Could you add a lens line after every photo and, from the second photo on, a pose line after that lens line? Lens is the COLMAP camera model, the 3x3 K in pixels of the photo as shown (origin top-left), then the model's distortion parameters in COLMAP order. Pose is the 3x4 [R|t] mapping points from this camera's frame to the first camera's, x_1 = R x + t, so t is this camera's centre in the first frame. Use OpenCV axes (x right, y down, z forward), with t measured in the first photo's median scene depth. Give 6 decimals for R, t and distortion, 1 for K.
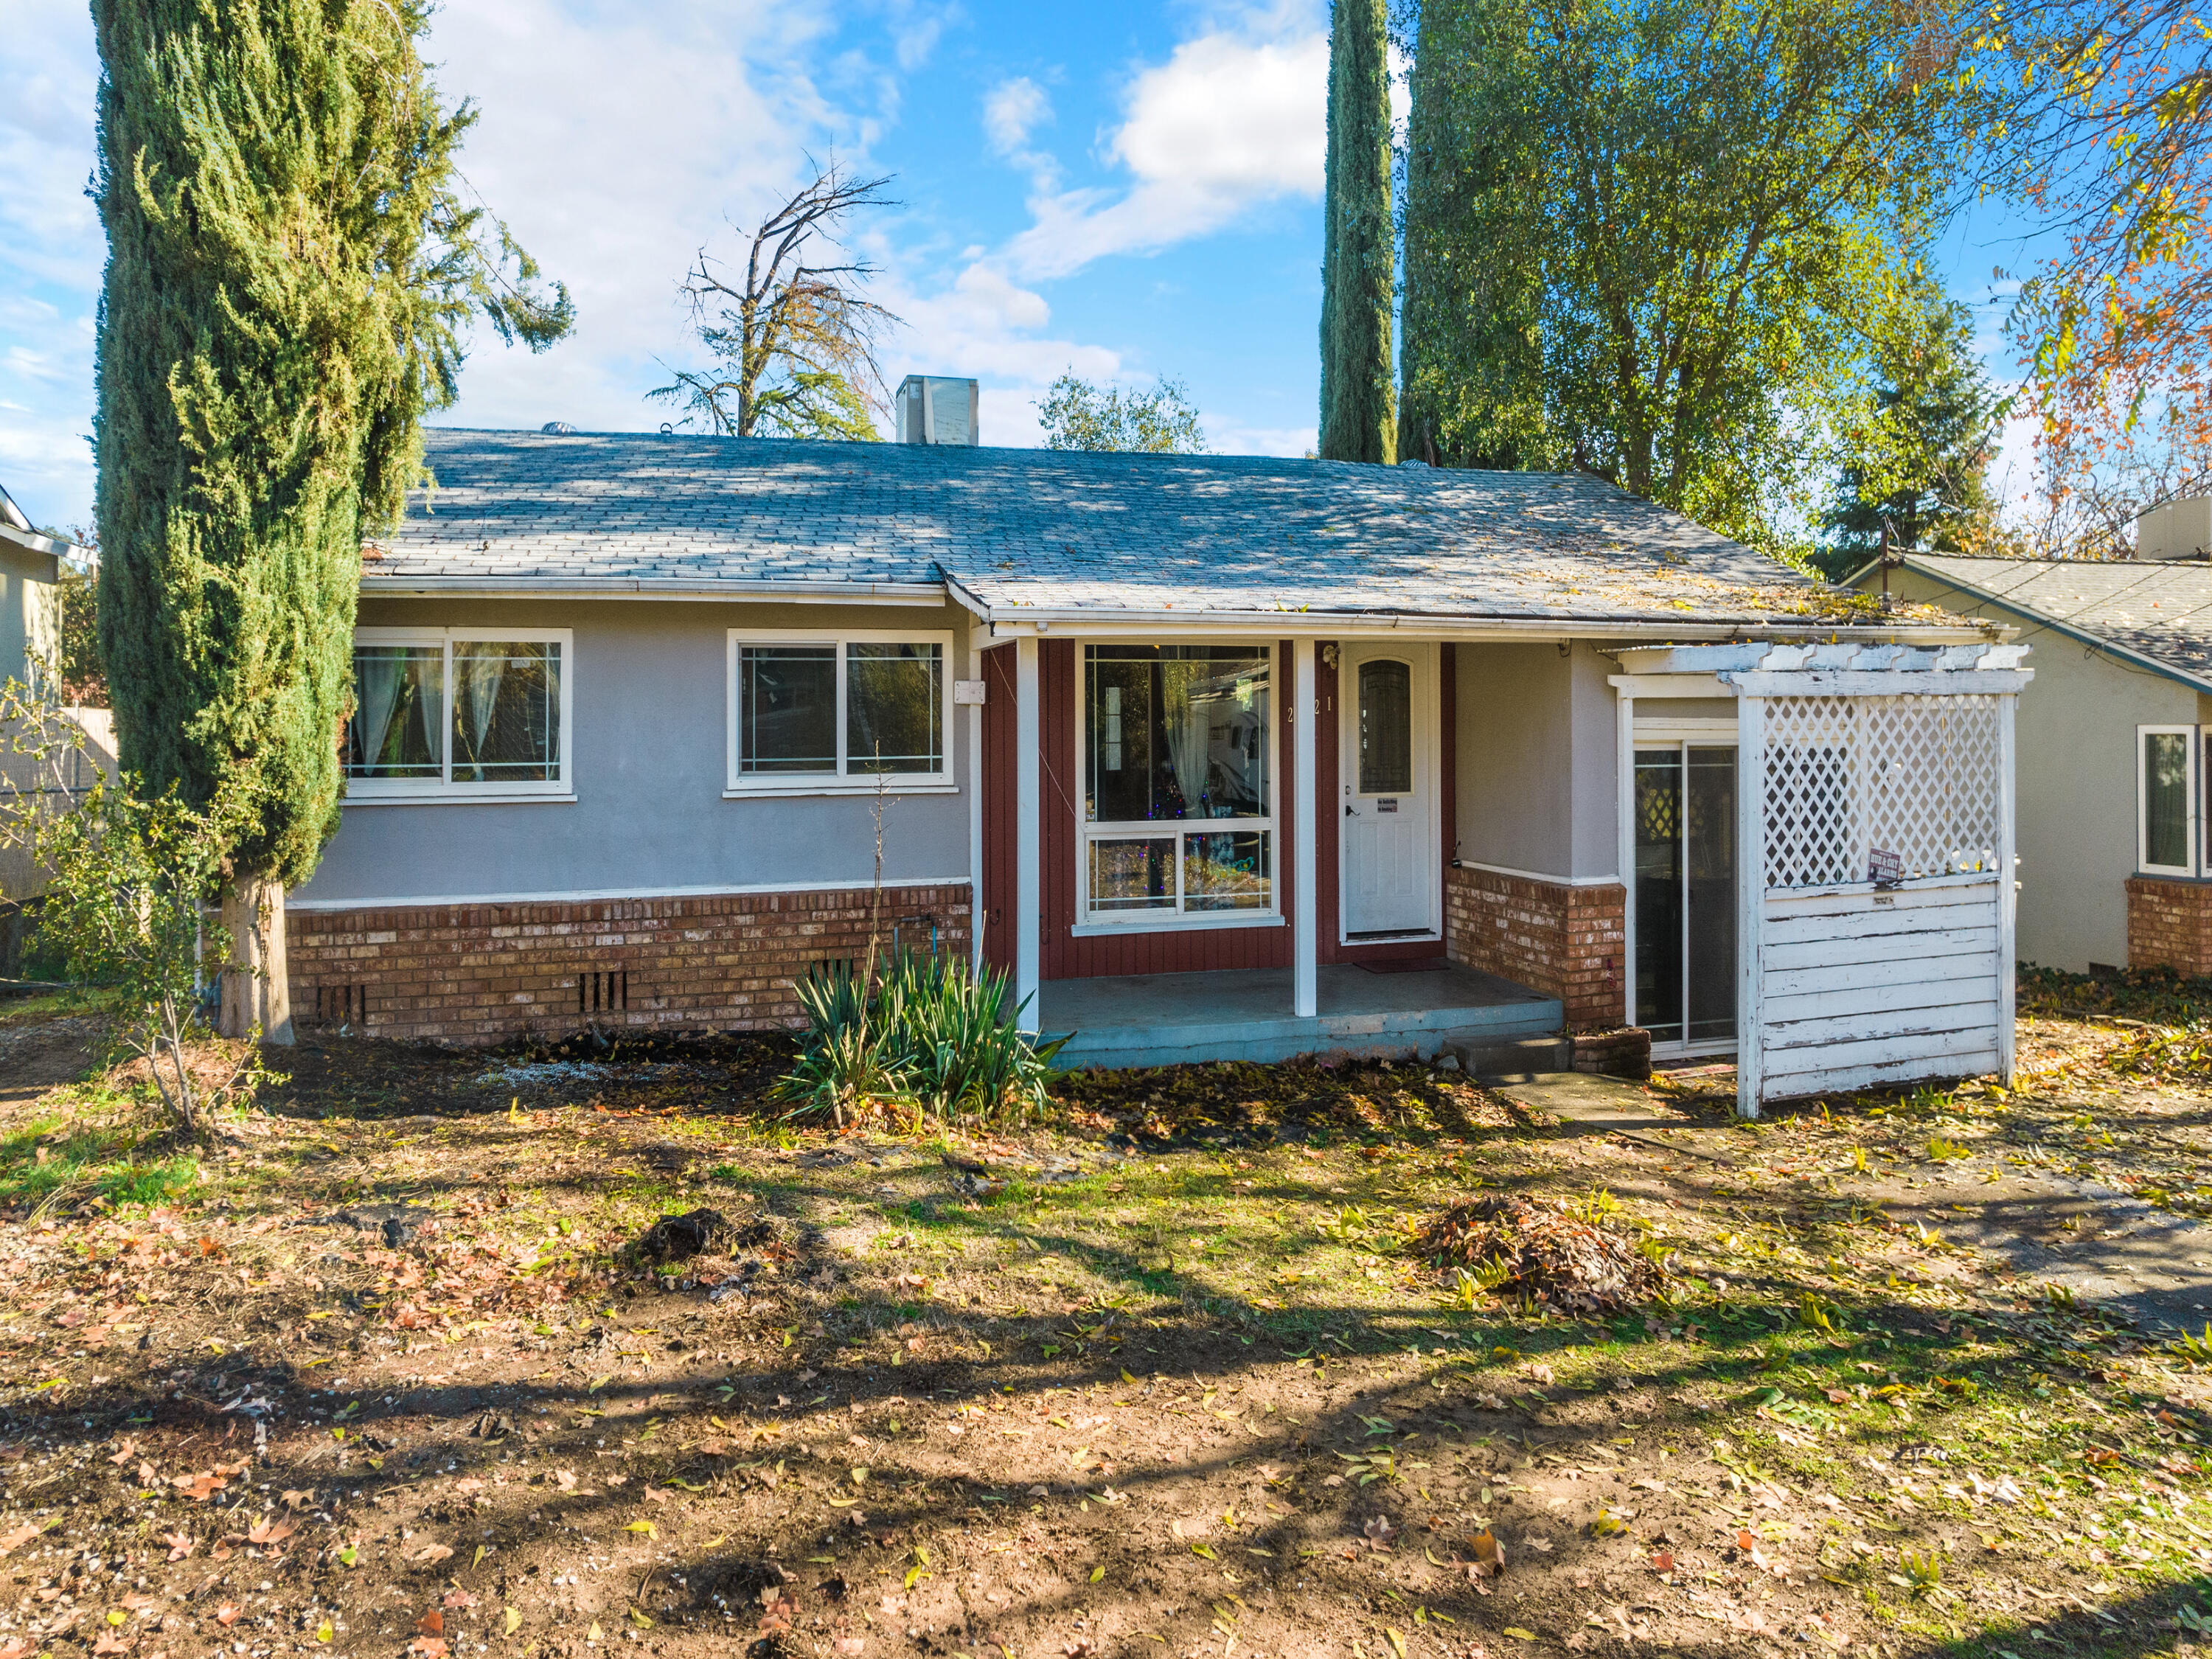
lens RADIAL K [[1418.0, 0, 1115.0], [0, 1418.0, 681.2], [0, 0, 1]] dist [-0.018478, 0.006089]
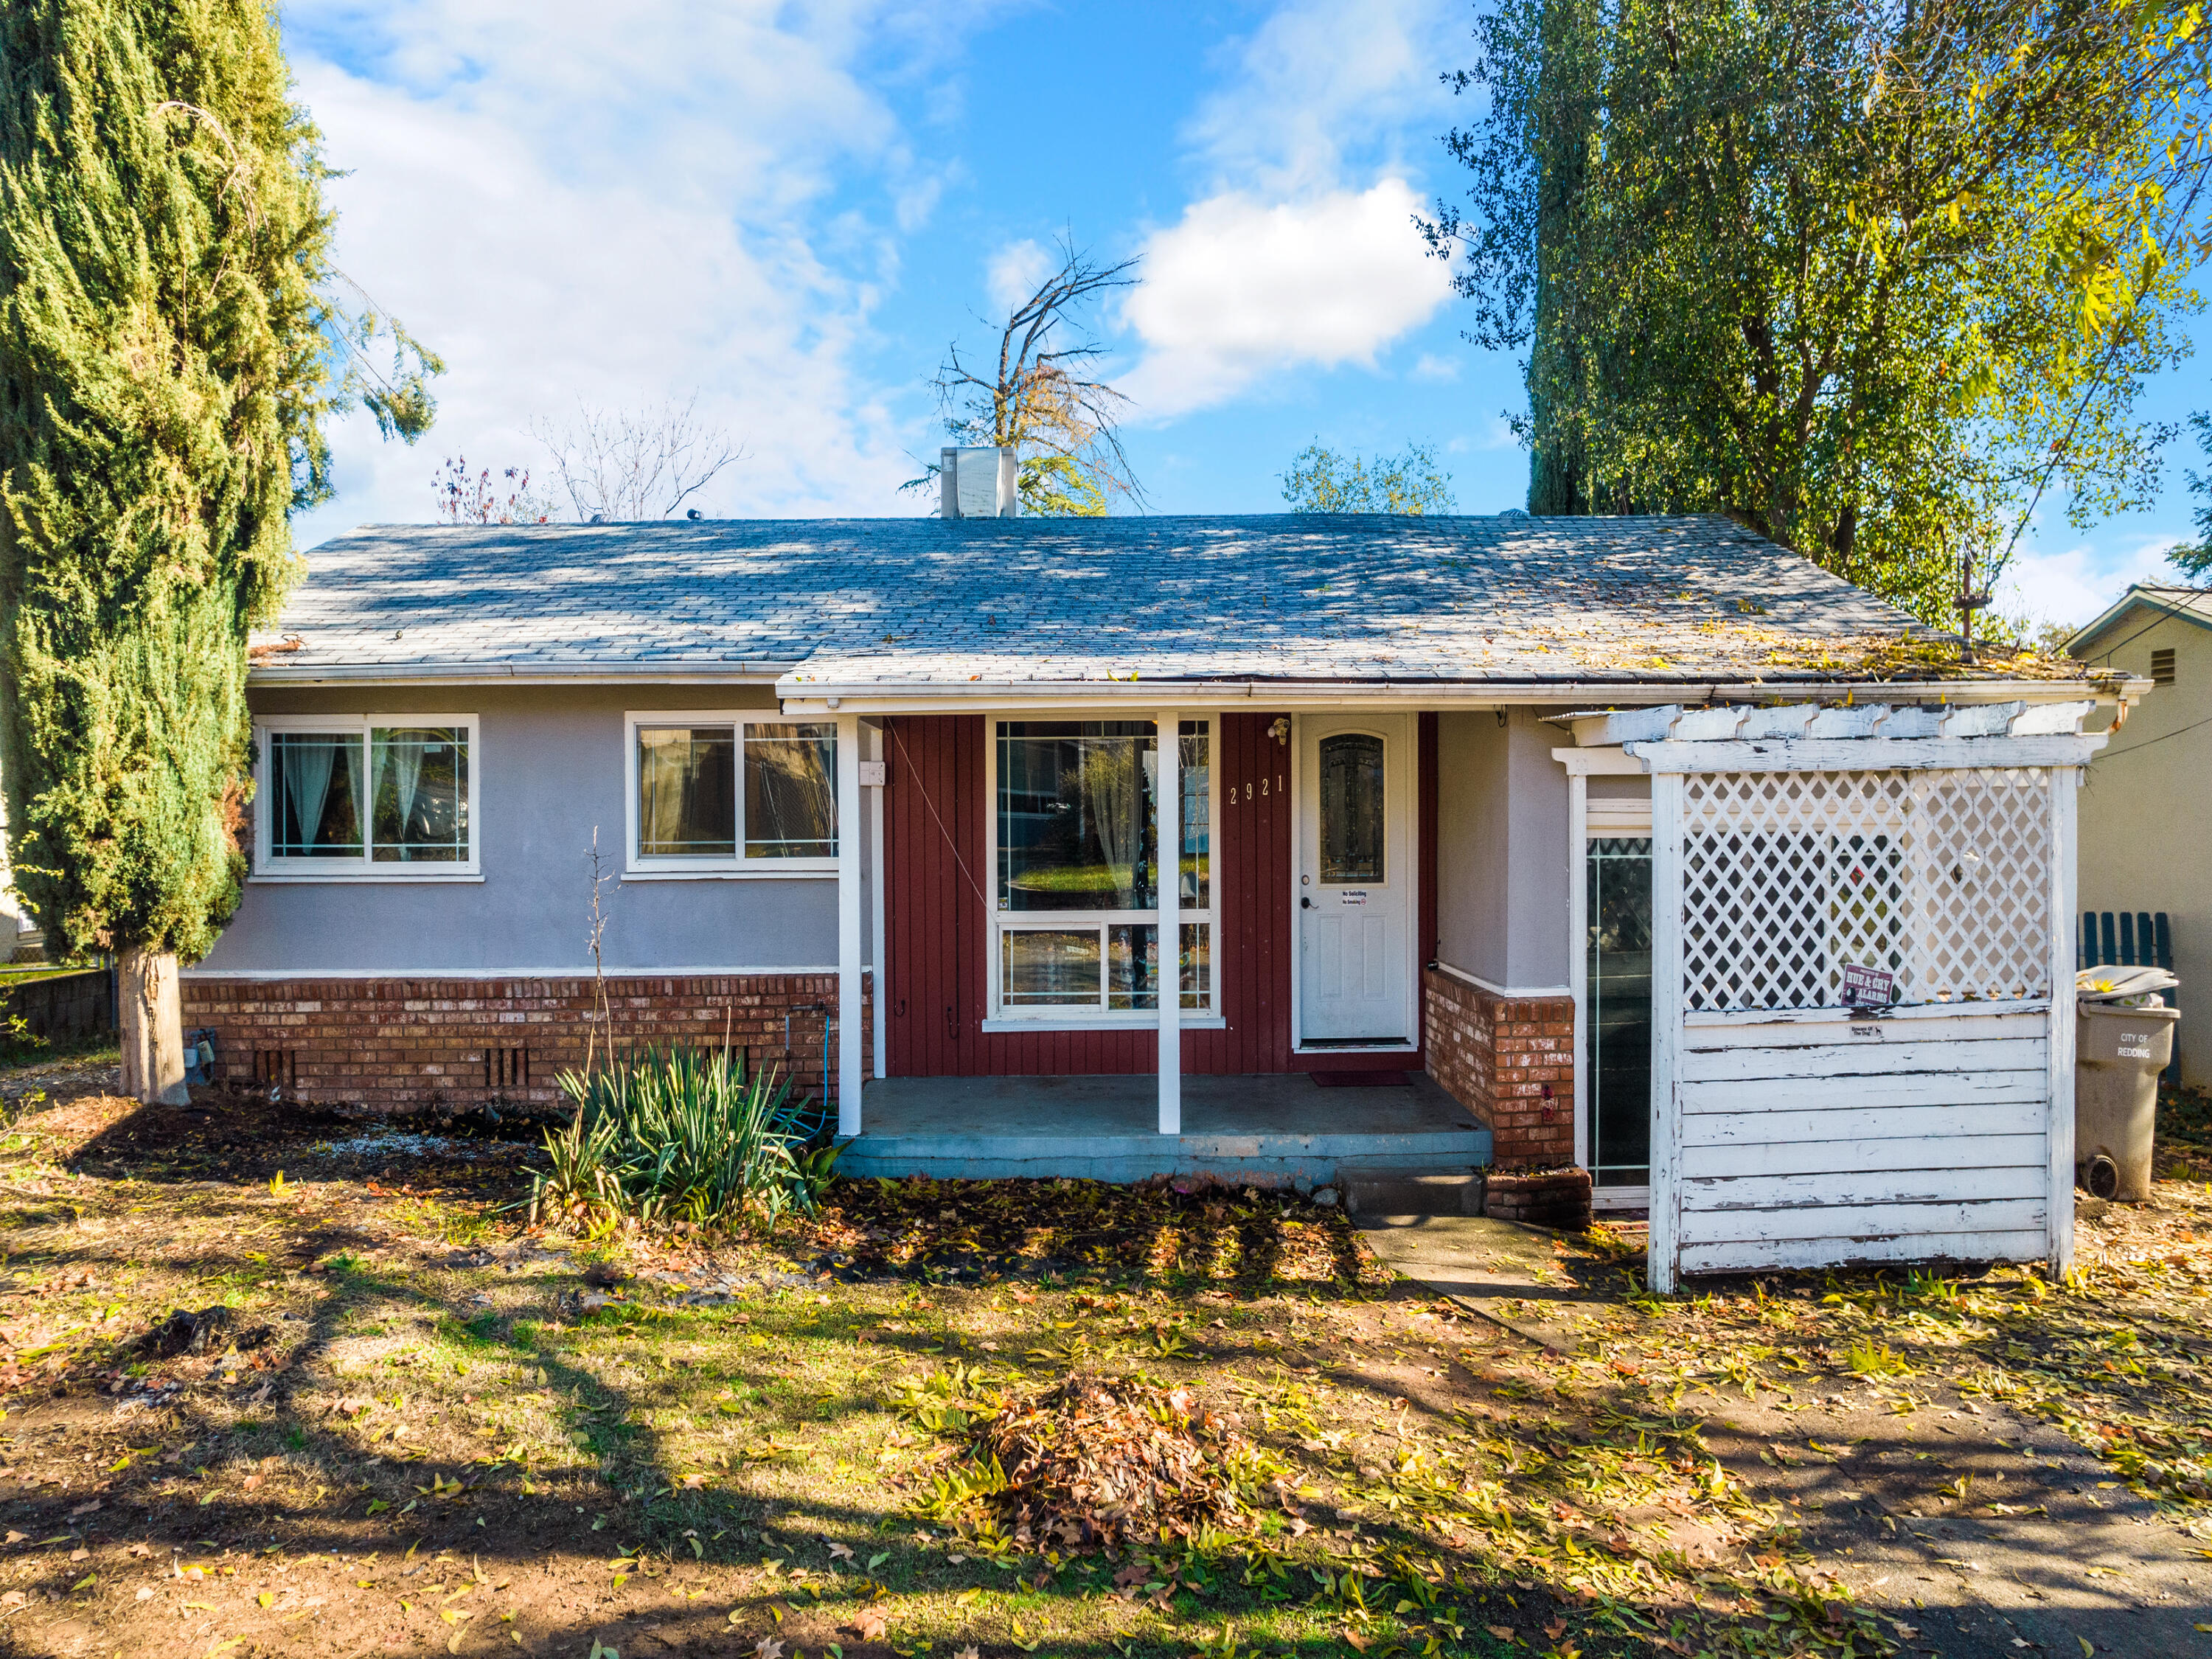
lens RADIAL K [[1400.5, 0, 1096.1], [0, 1400.5, 792.7], [0, 0, 1]] dist [-0.041262, 0.035563]
pose [[0.967659, -0.002046, -0.252255, 0.354674], [0.007822, 0.999730, 0.021896, 0.002325], [0.252142, -0.023161, 0.967413, 0.160042]]
